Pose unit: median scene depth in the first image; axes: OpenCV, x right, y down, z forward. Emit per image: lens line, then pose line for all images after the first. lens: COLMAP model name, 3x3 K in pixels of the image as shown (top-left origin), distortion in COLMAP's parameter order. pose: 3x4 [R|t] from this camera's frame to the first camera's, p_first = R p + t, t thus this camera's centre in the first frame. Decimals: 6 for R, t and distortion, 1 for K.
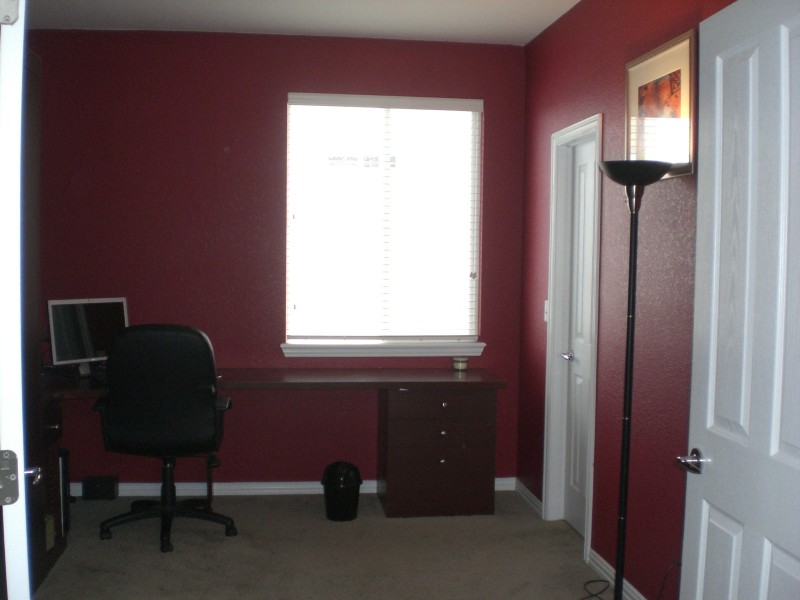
lens RADIAL K [[905.4, 0, 400.0], [0, 905.4, 300.0], [0, 0, 1]] dist [-0.093373, -0.062741]
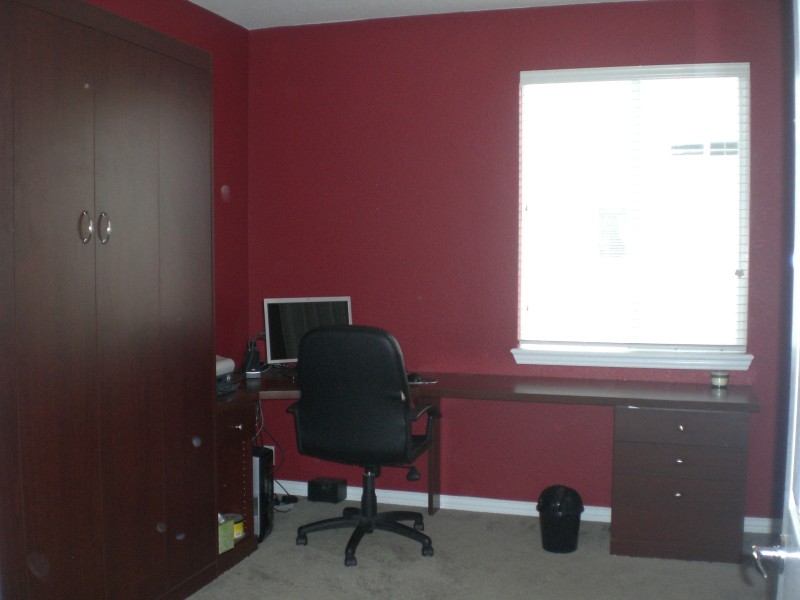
lens RADIAL K [[905.4, 0, 400.0], [0, 905.4, 300.0], [0, 0, 1]] dist [-0.093373, -0.062741]
pose [[0.906064, 0.010343, -0.423014, 0.161483], [-0.009308, 0.999946, 0.004513, -0.003975], [0.423038, -0.000152, 0.906112, 0.138129]]
